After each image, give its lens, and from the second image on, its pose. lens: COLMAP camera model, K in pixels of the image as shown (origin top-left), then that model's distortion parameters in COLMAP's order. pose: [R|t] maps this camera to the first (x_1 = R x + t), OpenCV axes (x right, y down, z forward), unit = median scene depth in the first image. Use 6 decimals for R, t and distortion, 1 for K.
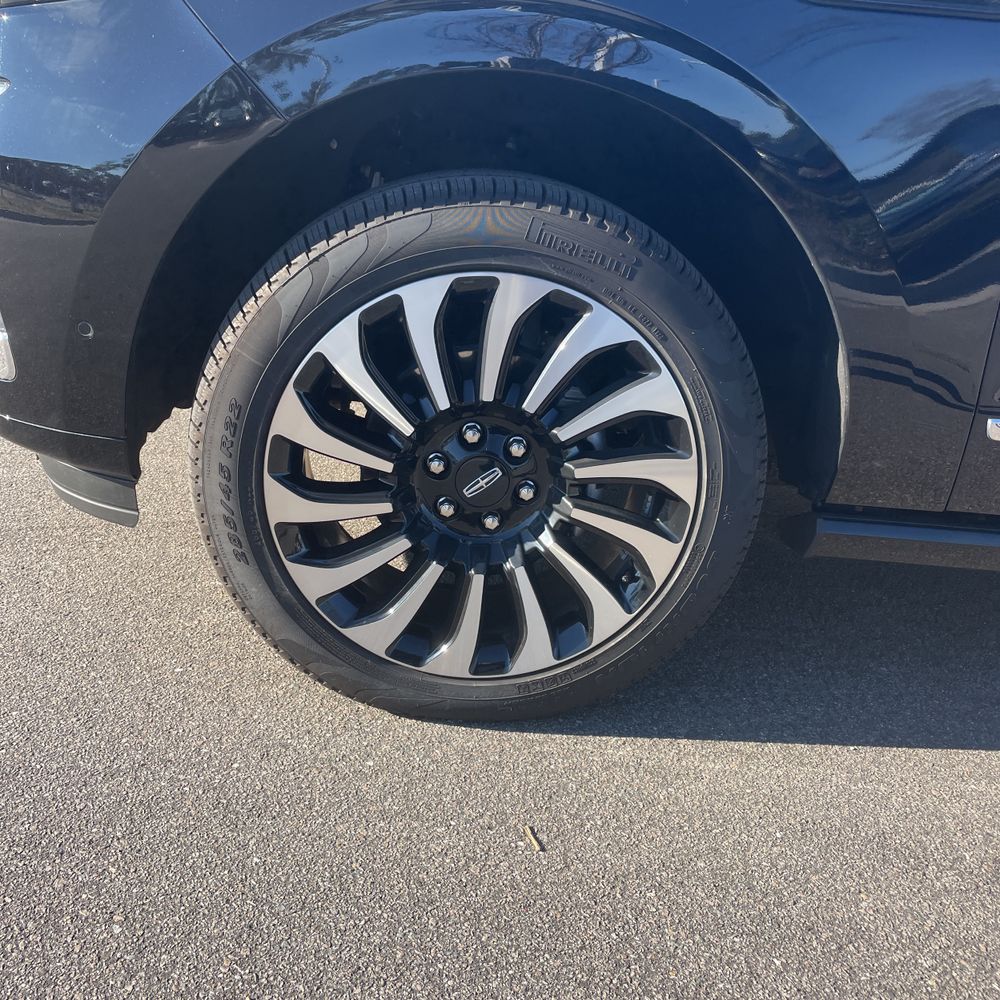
lens RADIAL K [[1084.3, 0, 505.4], [0, 1084.3, 493.9], [0, 0, 1]] dist [0.119958, -0.186276]
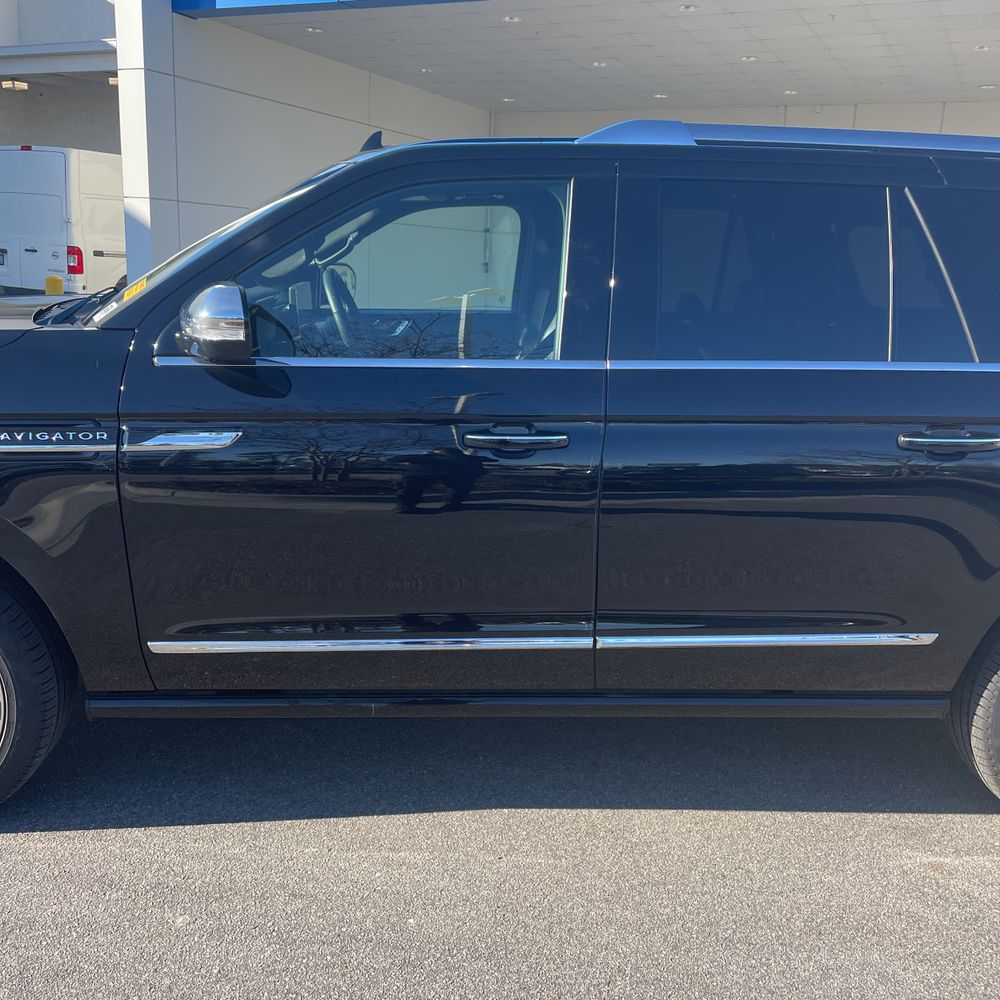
lens RADIAL K [[1045.2, 0, 500.0], [0, 1045.2, 500.0], [0, 0, 1]] dist [0.108468, -0.136897]
pose [[0.997230, -0.074309, 0.003312, 1.031188], [0.074197, 0.990603, -0.114897, -0.056510], [0.005257, 0.114825, 0.993372, -0.820075]]
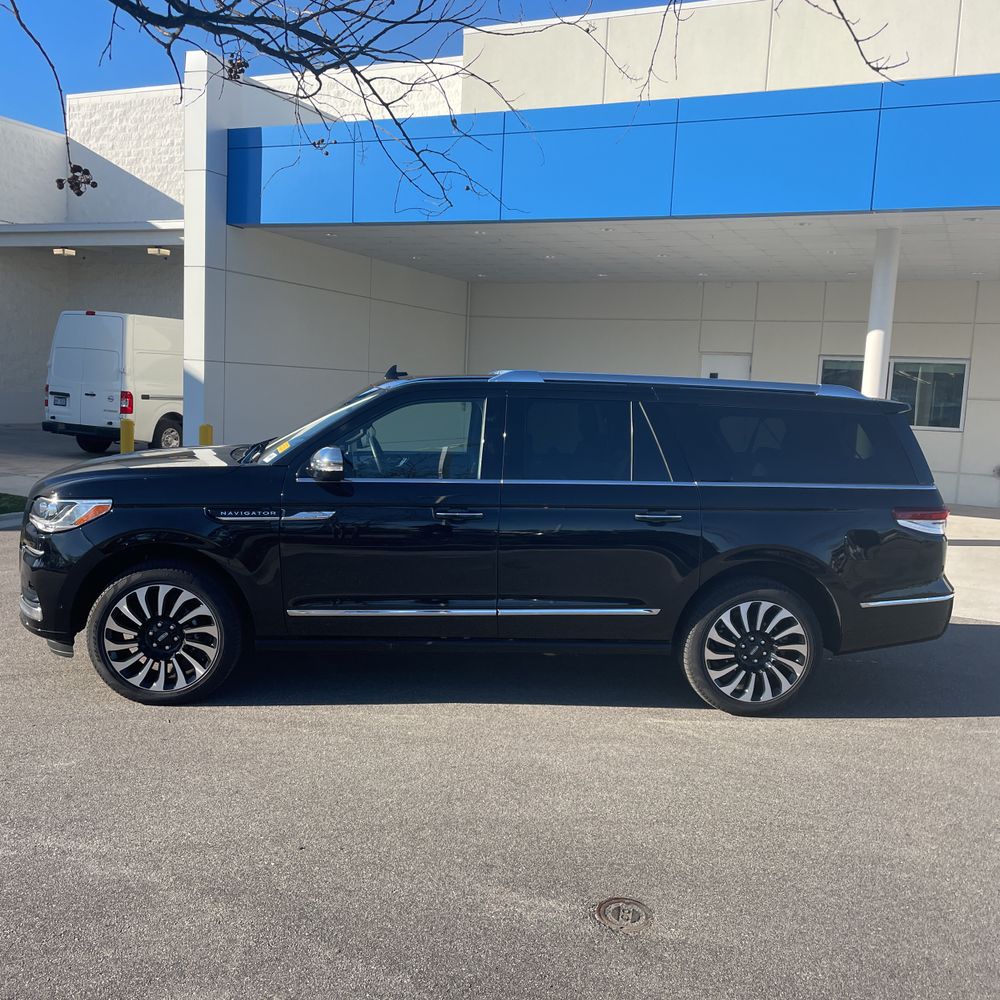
lens RADIAL K [[1045.2, 0, 500.0], [0, 1045.2, 500.0], [0, 0, 1]] dist [0.108468, -0.136897]
pose [[0.997075, -0.072321, 0.024707, 1.129056], [0.076071, 0.970240, -0.229886, 0.477975], [-0.007346, 0.231093, 0.972904, -2.817265]]
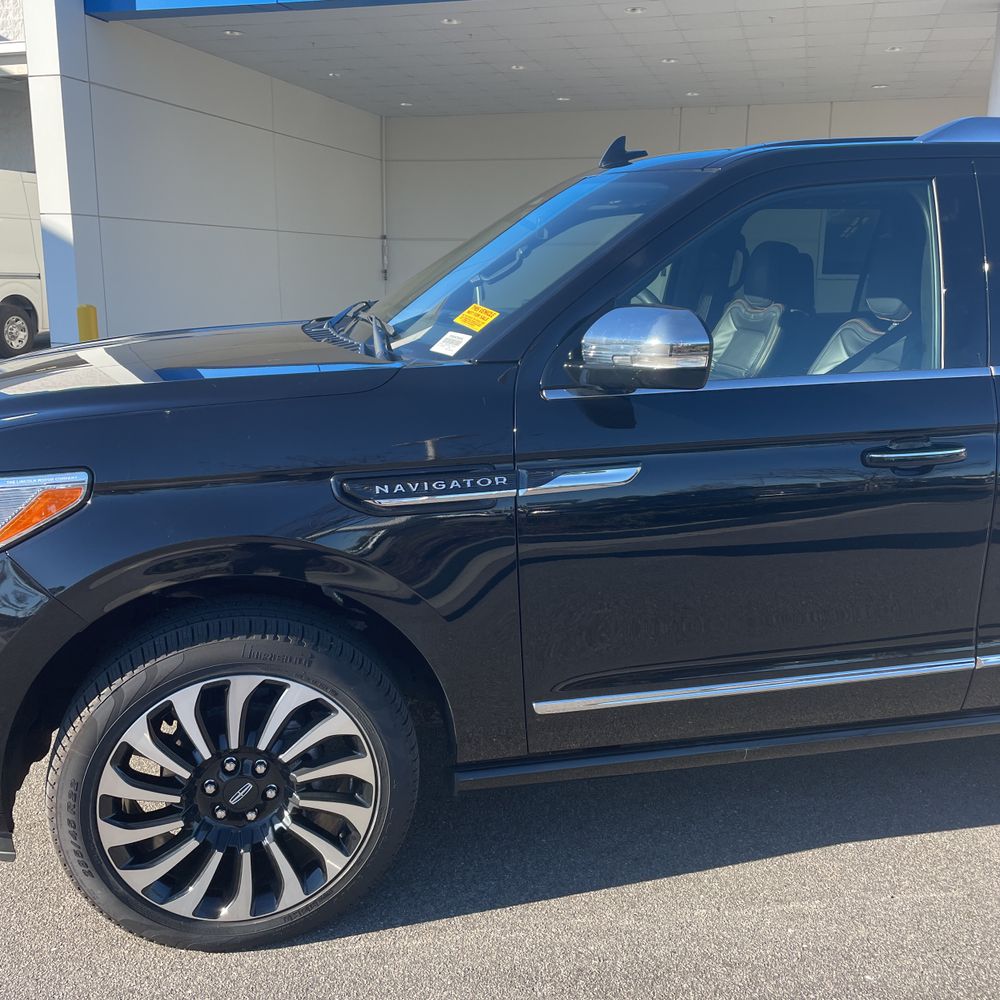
lens RADIAL K [[1045.2, 0, 500.0], [0, 1045.2, 500.0], [0, 0, 1]] dist [0.108468, -0.136897]
pose [[0.978646, -0.141241, 0.149345, 0.181352], [0.157211, 0.982374, -0.101125, -0.218824], [-0.132429, 0.122444, 0.983600, -0.639904]]
